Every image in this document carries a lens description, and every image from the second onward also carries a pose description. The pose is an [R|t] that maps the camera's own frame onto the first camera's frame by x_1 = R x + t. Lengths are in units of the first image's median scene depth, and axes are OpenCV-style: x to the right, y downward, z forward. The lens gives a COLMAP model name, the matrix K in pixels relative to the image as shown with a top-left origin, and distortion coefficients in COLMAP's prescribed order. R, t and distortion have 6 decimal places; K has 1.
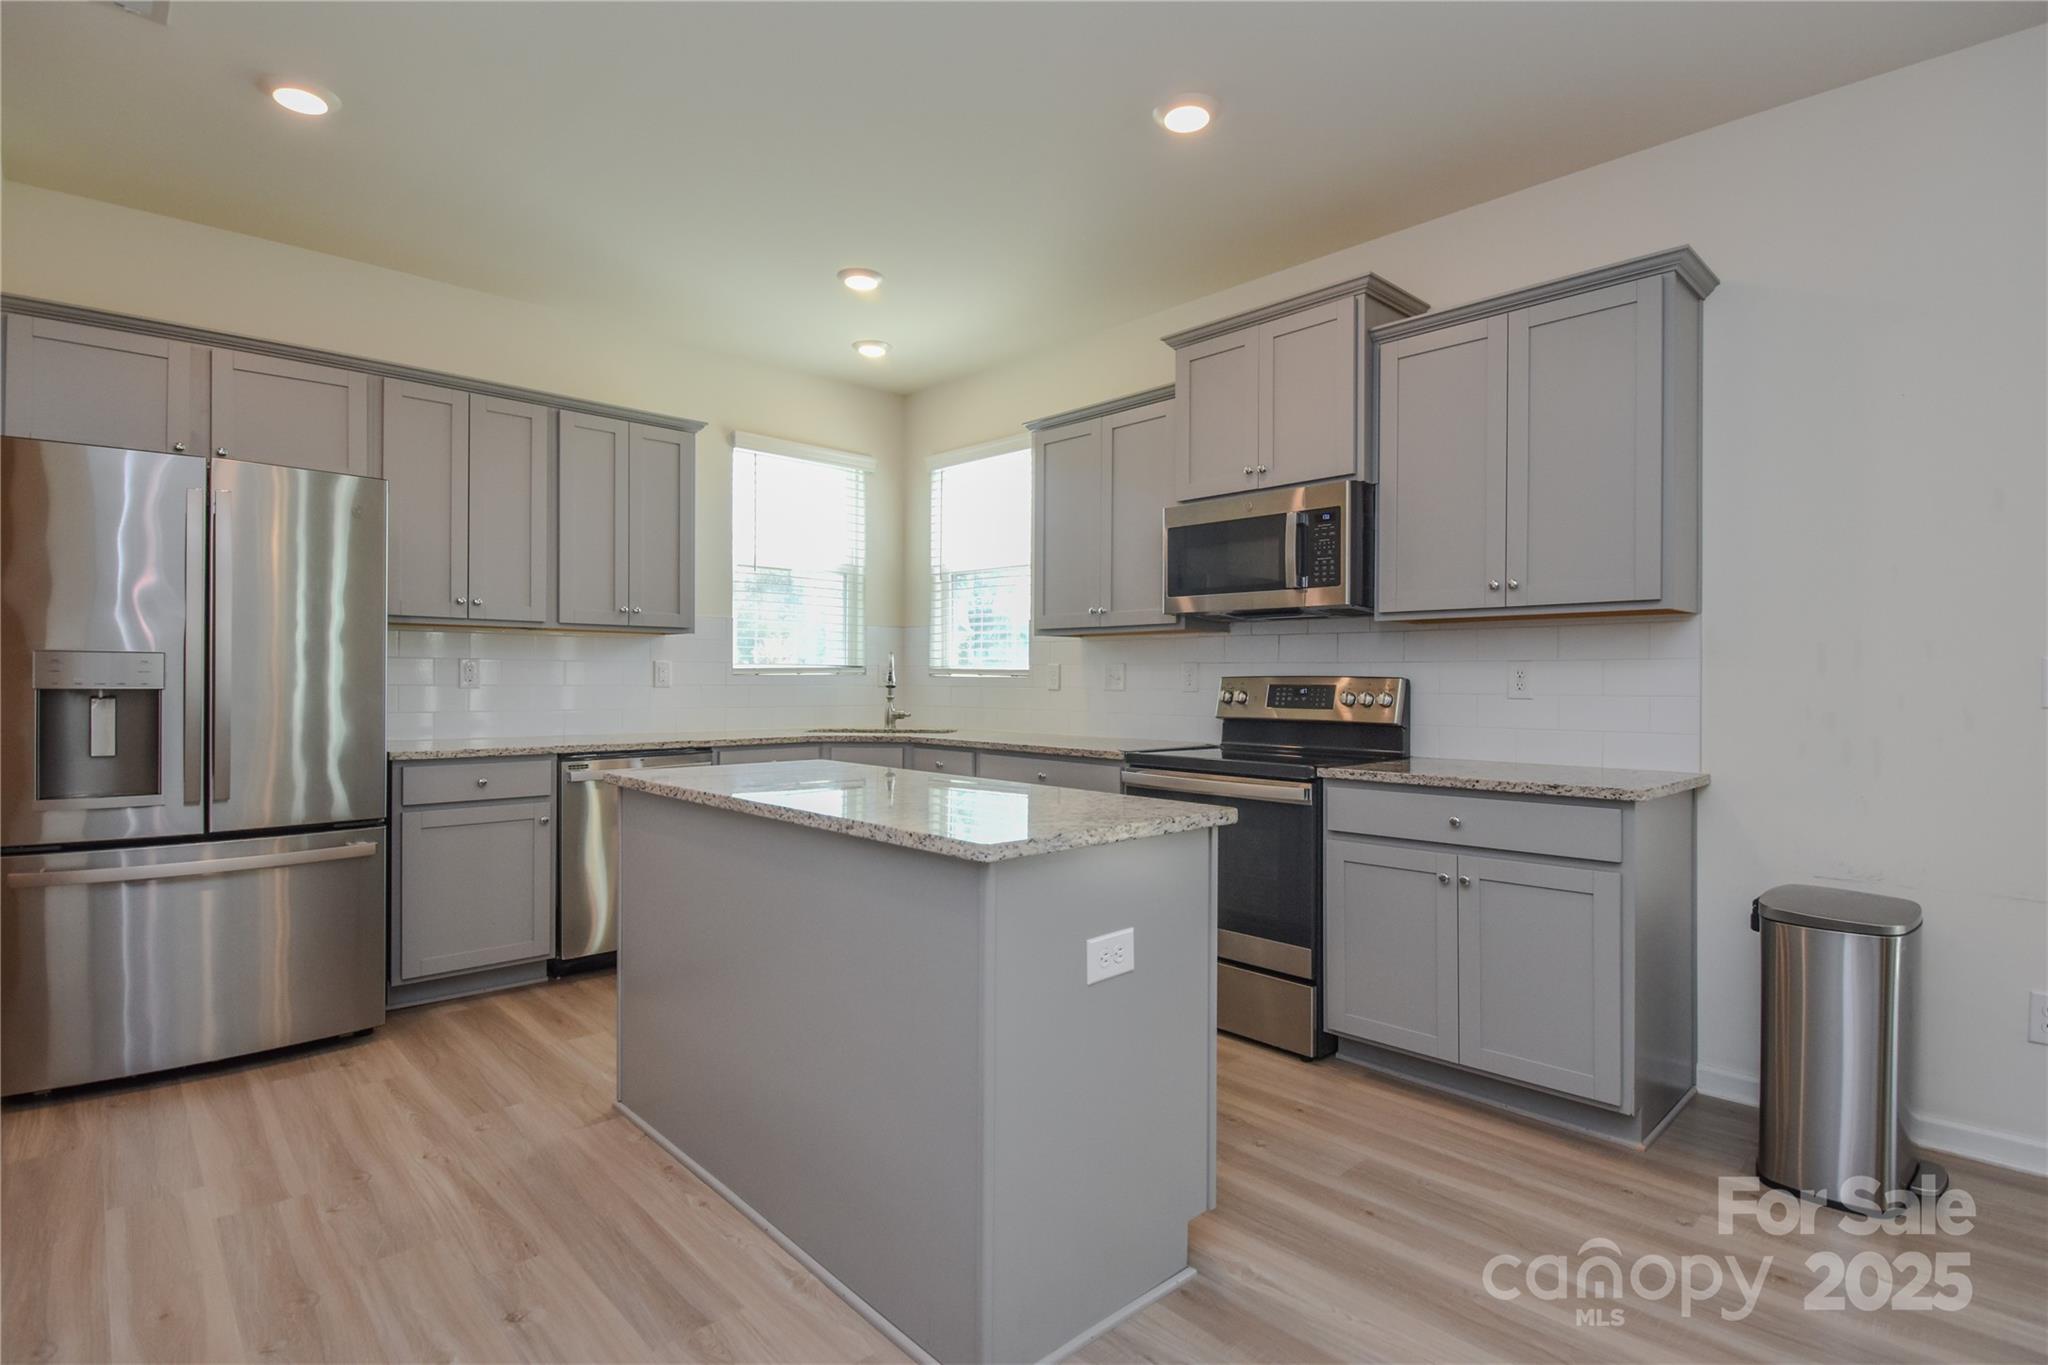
lens RADIAL K [[986.5, 0, 1026.3], [0, 986.5, 677.2], [0, 0, 1]] dist [-0.000830, -0.011238]
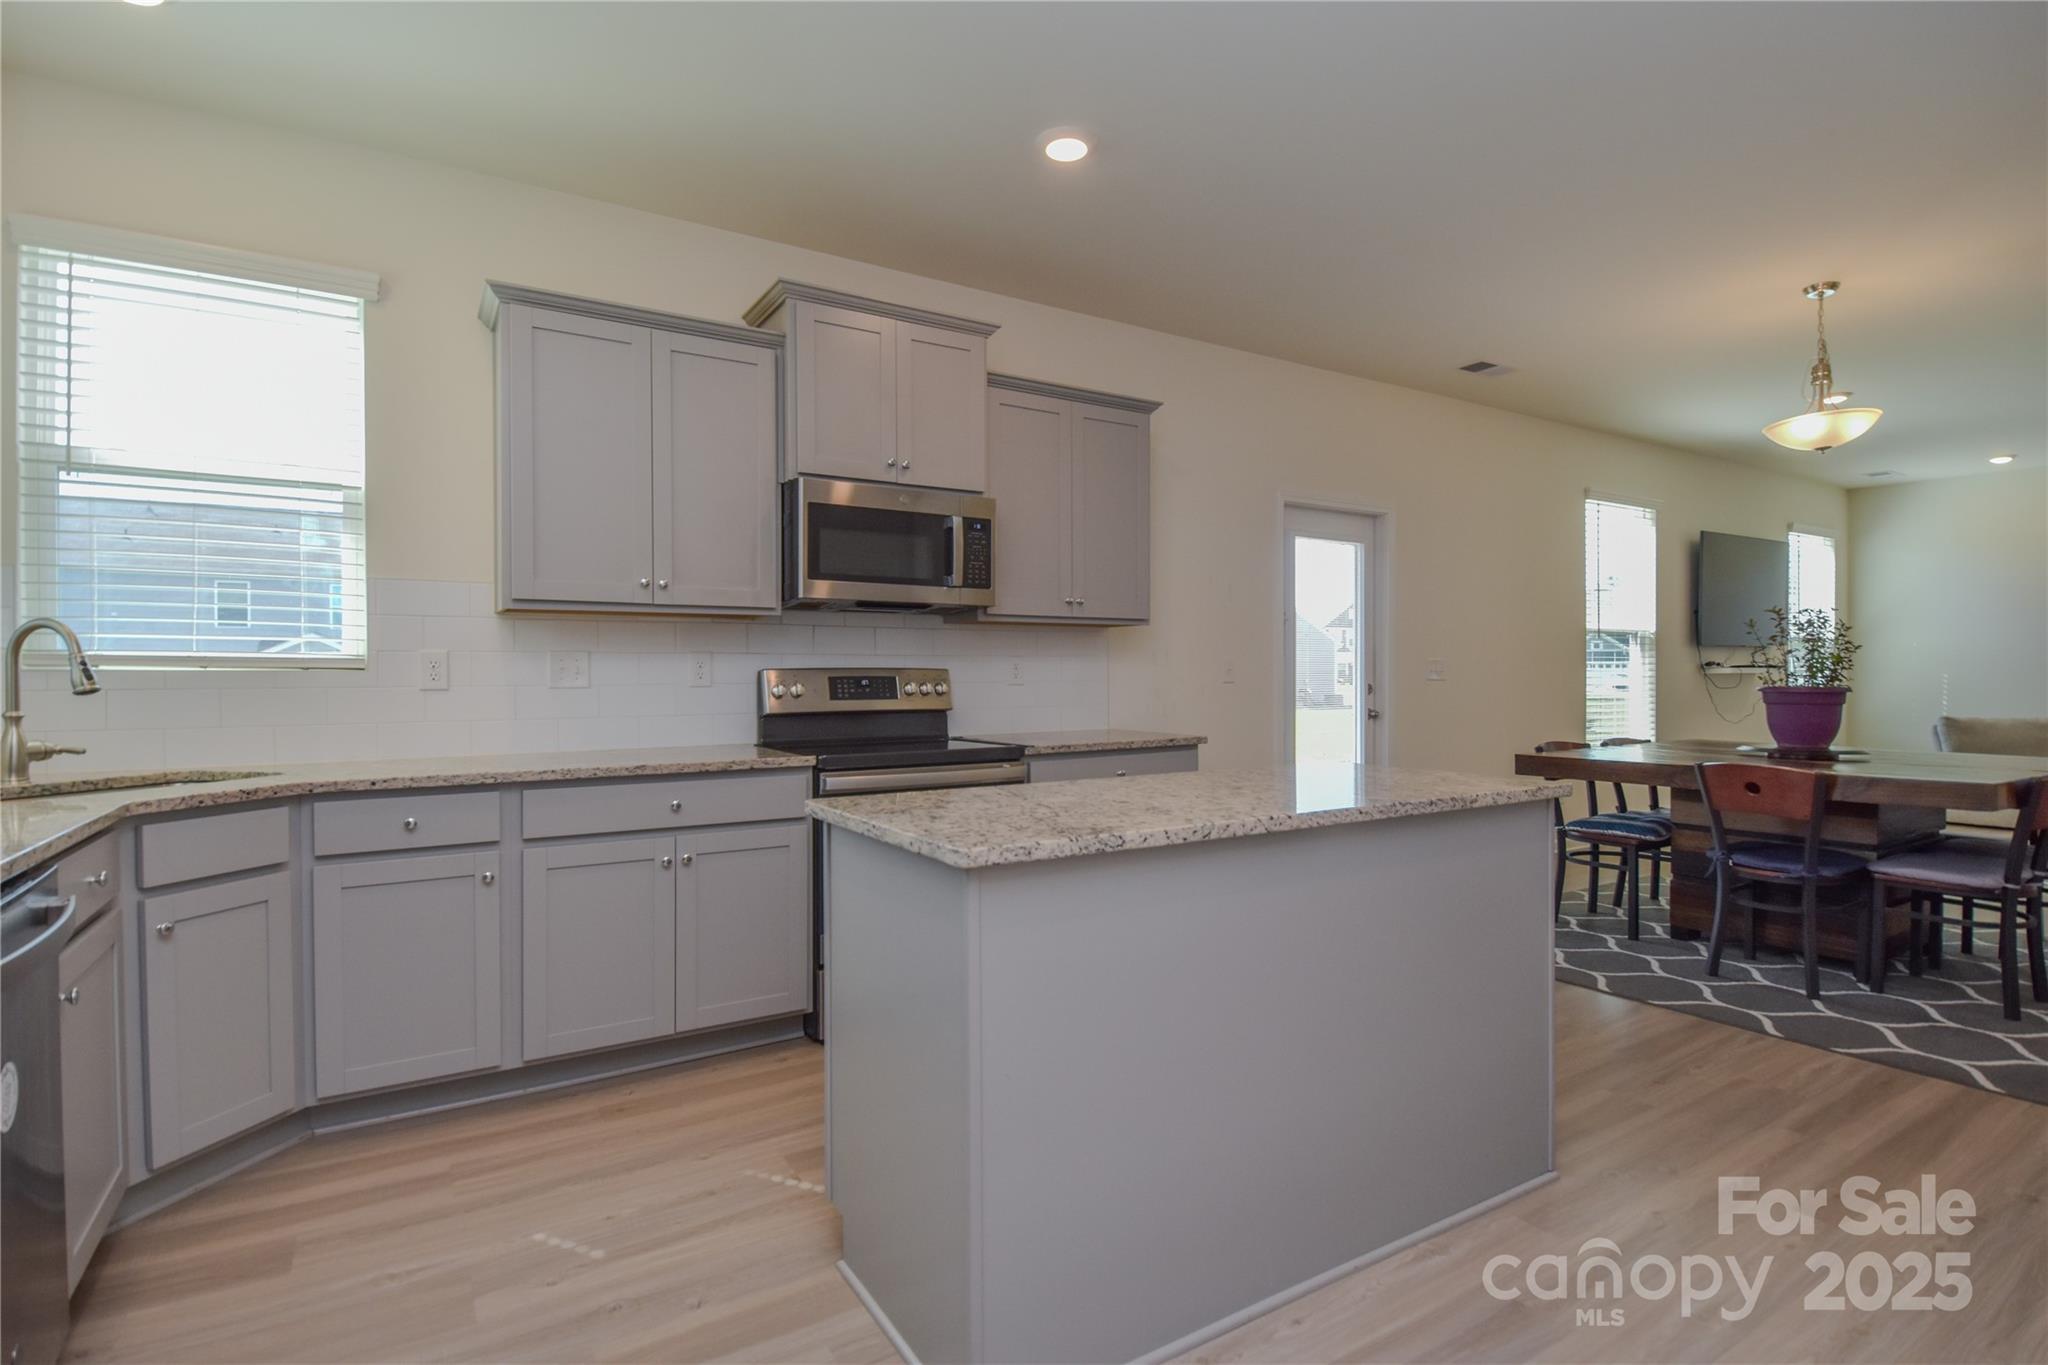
lens RADIAL K [[986.5, 0, 1022.1], [0, 986.5, 681.0], [0, 0, 1]] dist [-0.000830, -0.011238]
pose [[0.209127, -0.013909, 0.977790, -0.711918], [0.001853, 0.999903, 0.013827, -0.001716], [-0.977887, -0.001080, 0.209132, 0.647230]]
